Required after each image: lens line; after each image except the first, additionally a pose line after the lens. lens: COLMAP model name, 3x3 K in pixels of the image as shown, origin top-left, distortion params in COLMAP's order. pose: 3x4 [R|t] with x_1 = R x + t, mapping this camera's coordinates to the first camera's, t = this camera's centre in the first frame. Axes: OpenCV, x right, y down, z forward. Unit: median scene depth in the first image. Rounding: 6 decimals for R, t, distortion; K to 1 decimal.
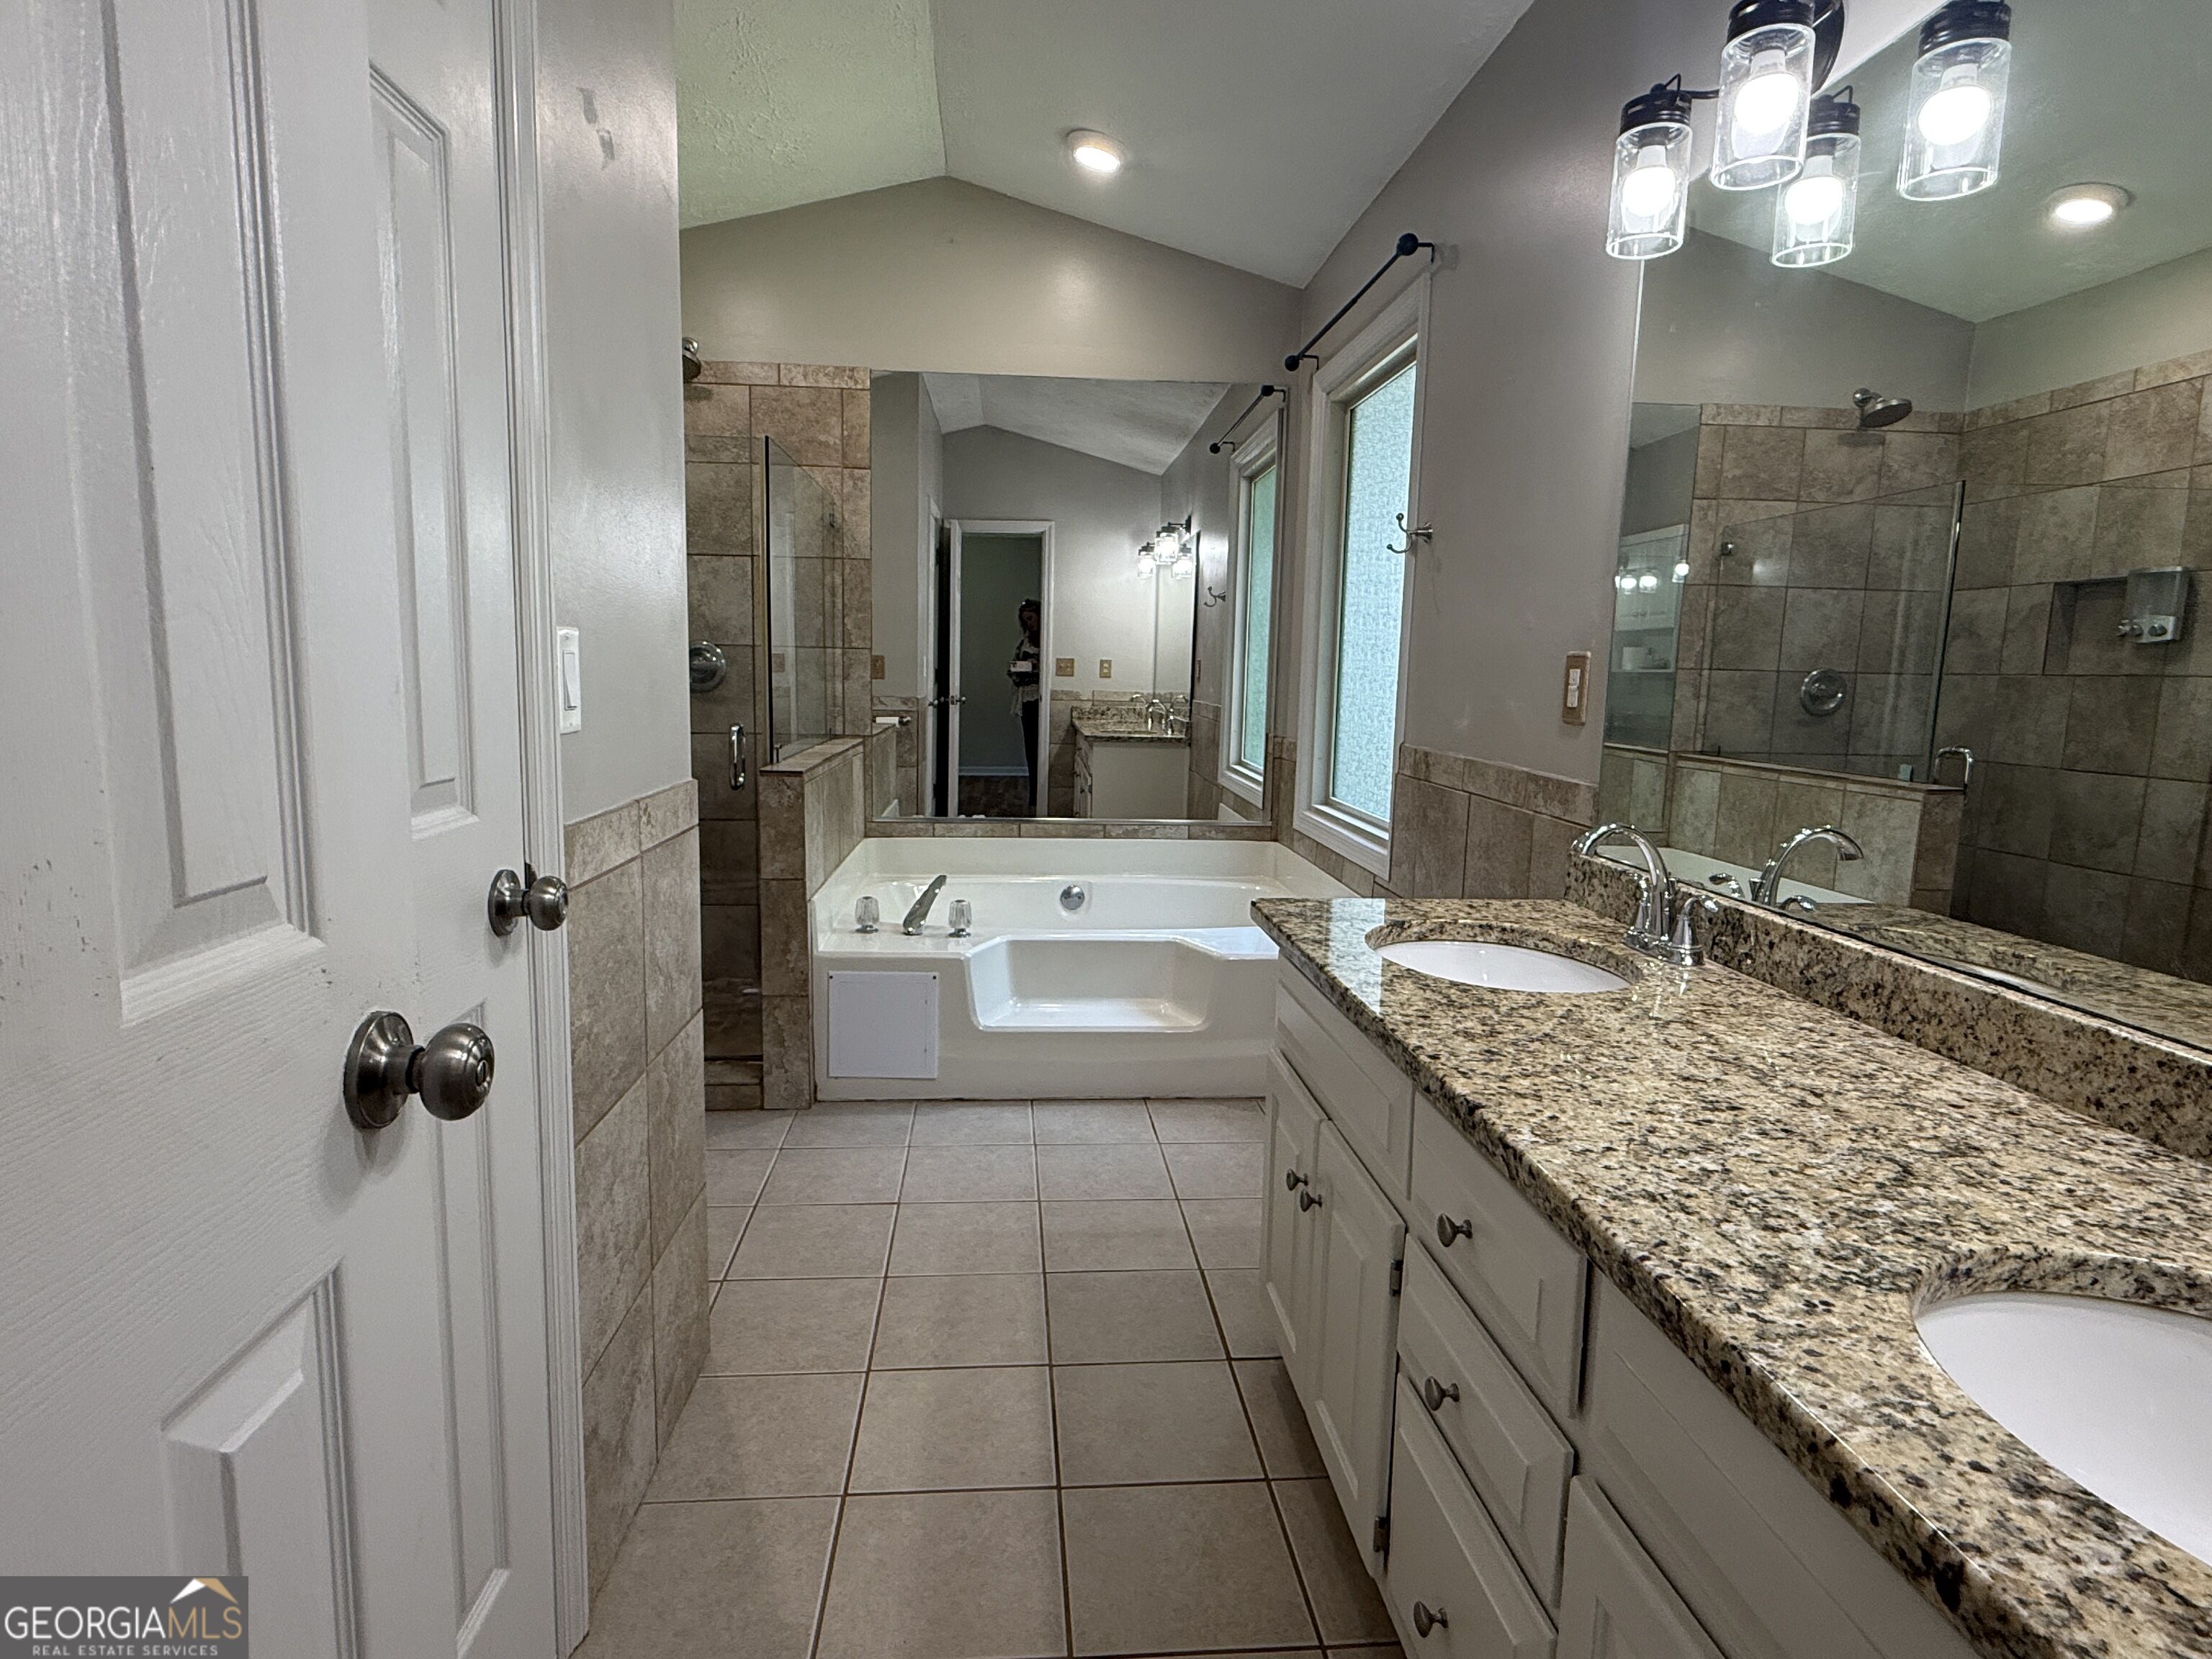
lens RADIAL K [[1230.5, 0, 1107.9], [0, 1230.5, 833.2], [0, 0, 1]] dist [0.000816, -0.000004]
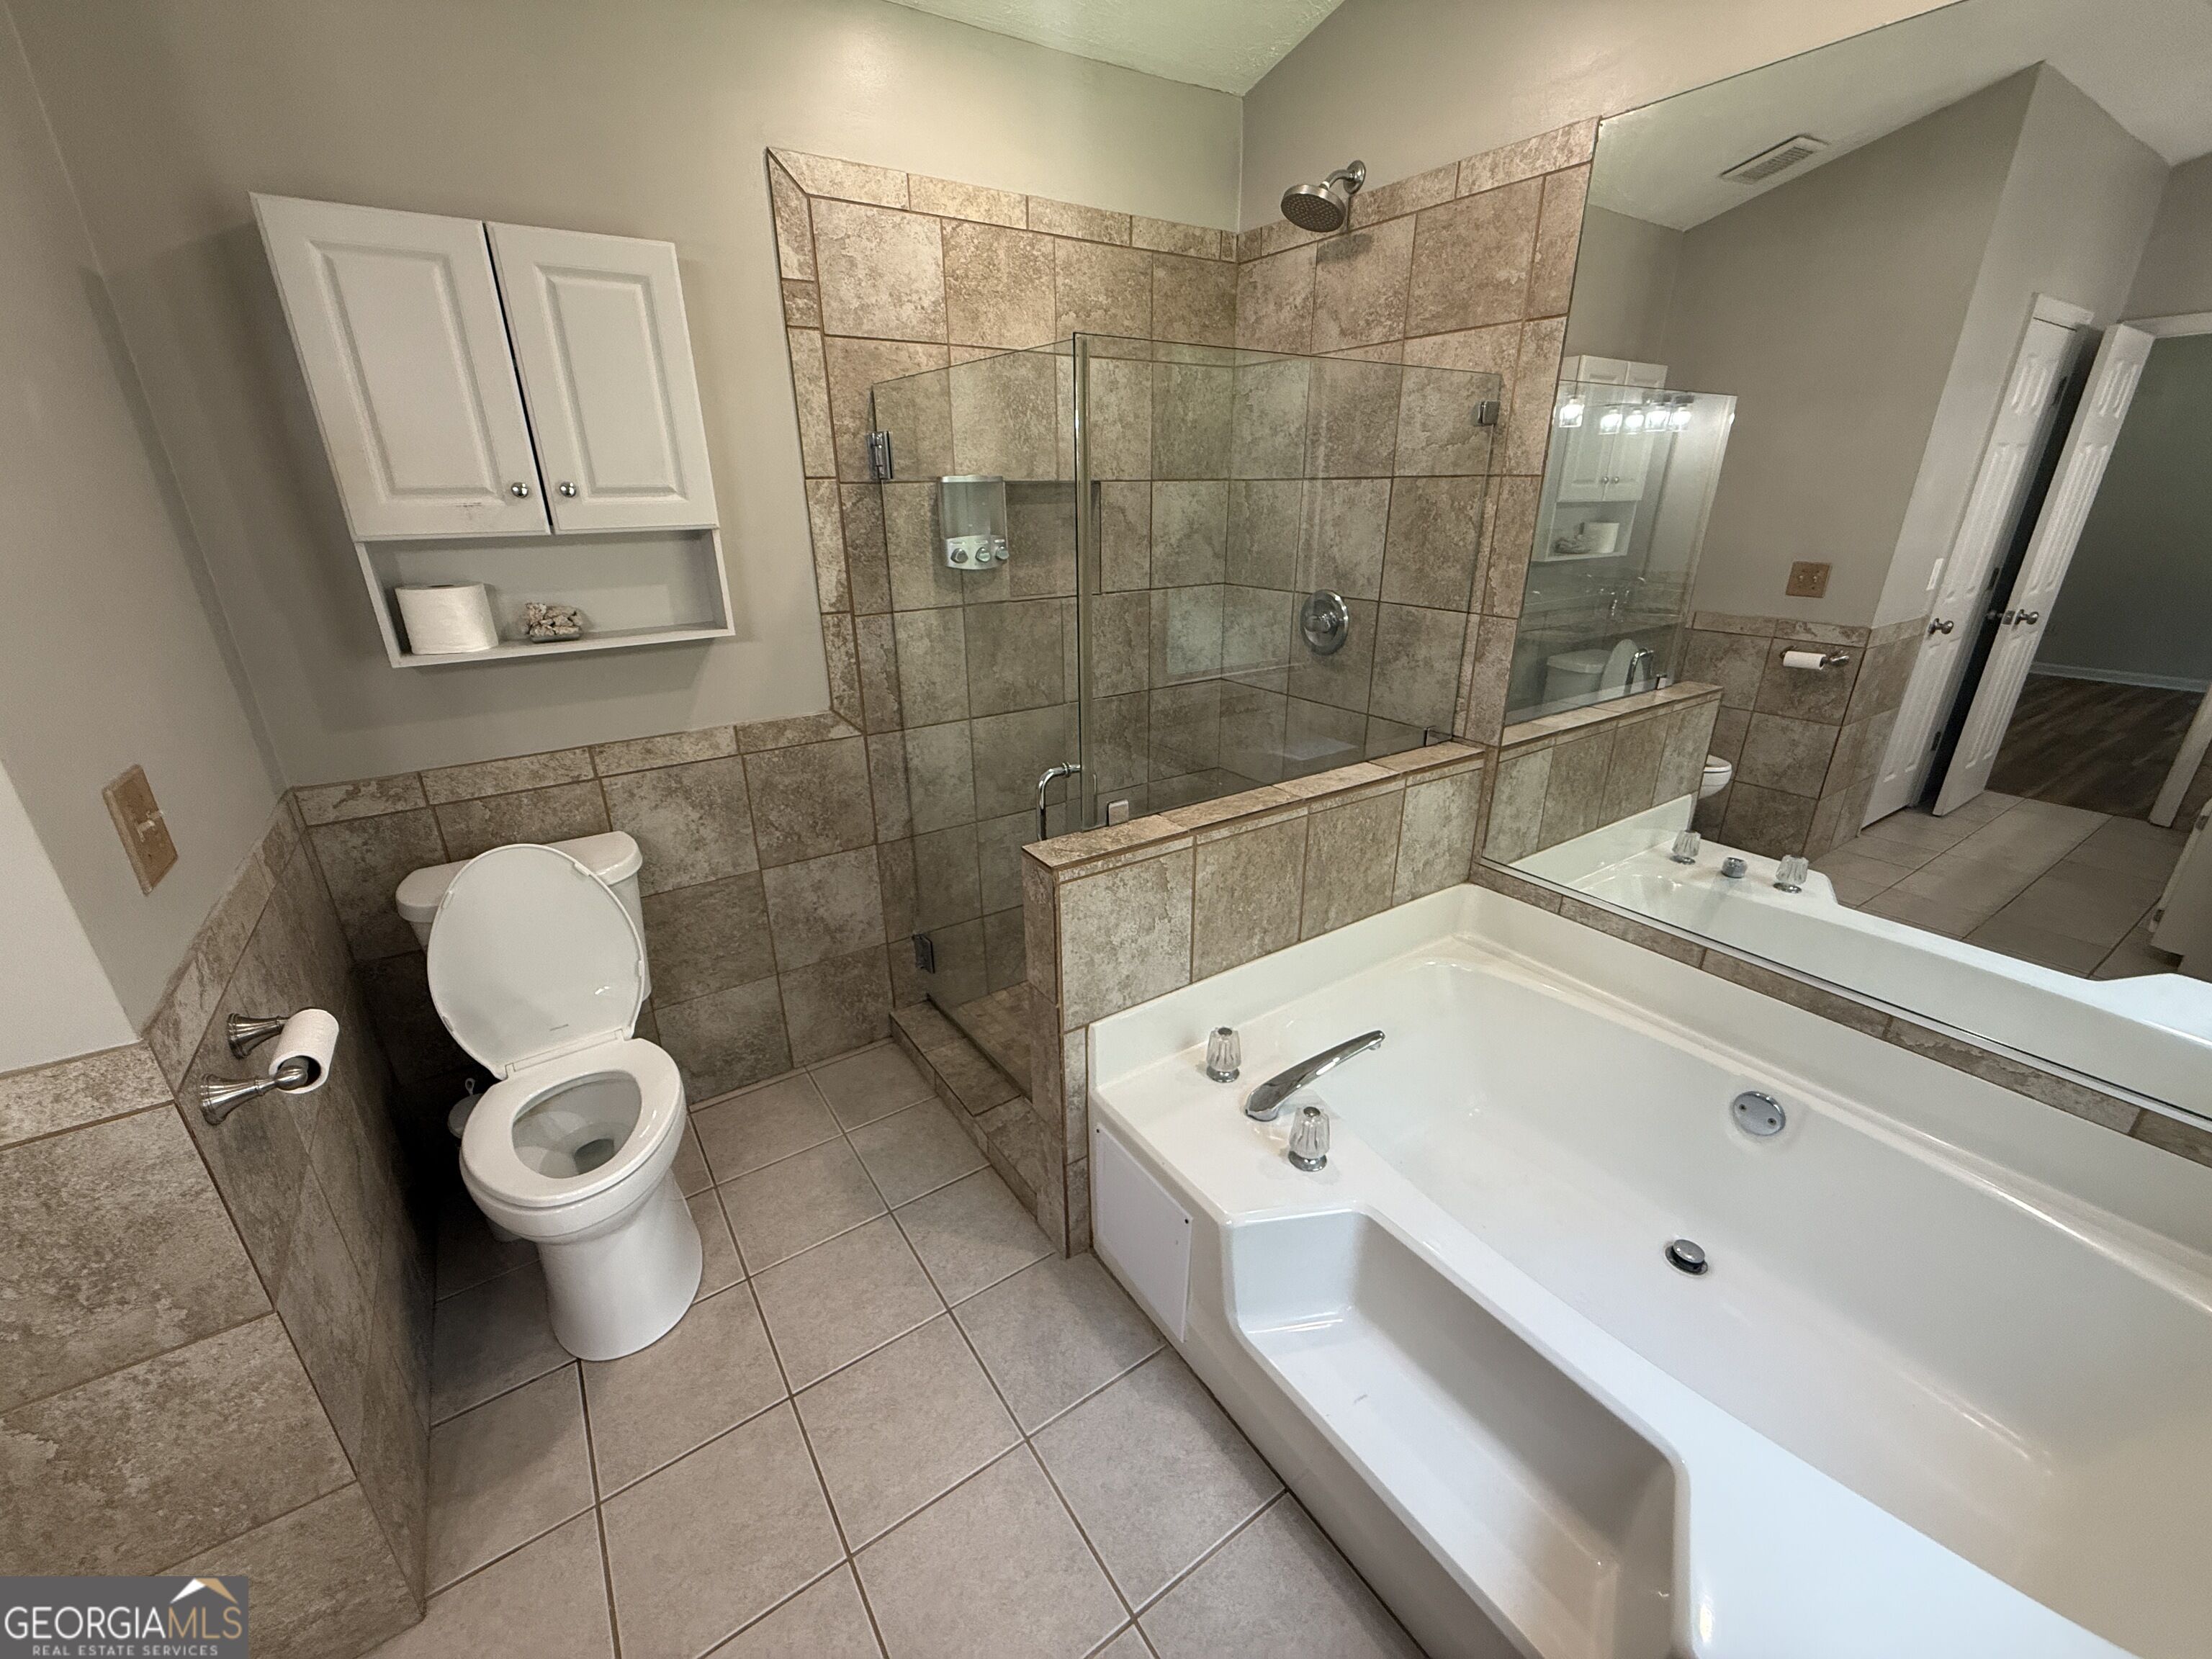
lens RADIAL K [[876.4, 0, 1102.7], [0, 876.4, 827.3], [0, 0, 1]] dist [-0.000034, -0.000103]
pose [[0.493455, 0.290609, -0.819786, 0.114825], [-0.098592, 0.955144, 0.279247, -0.154956], [0.864165, -0.056972, 0.499972, 0.577945]]
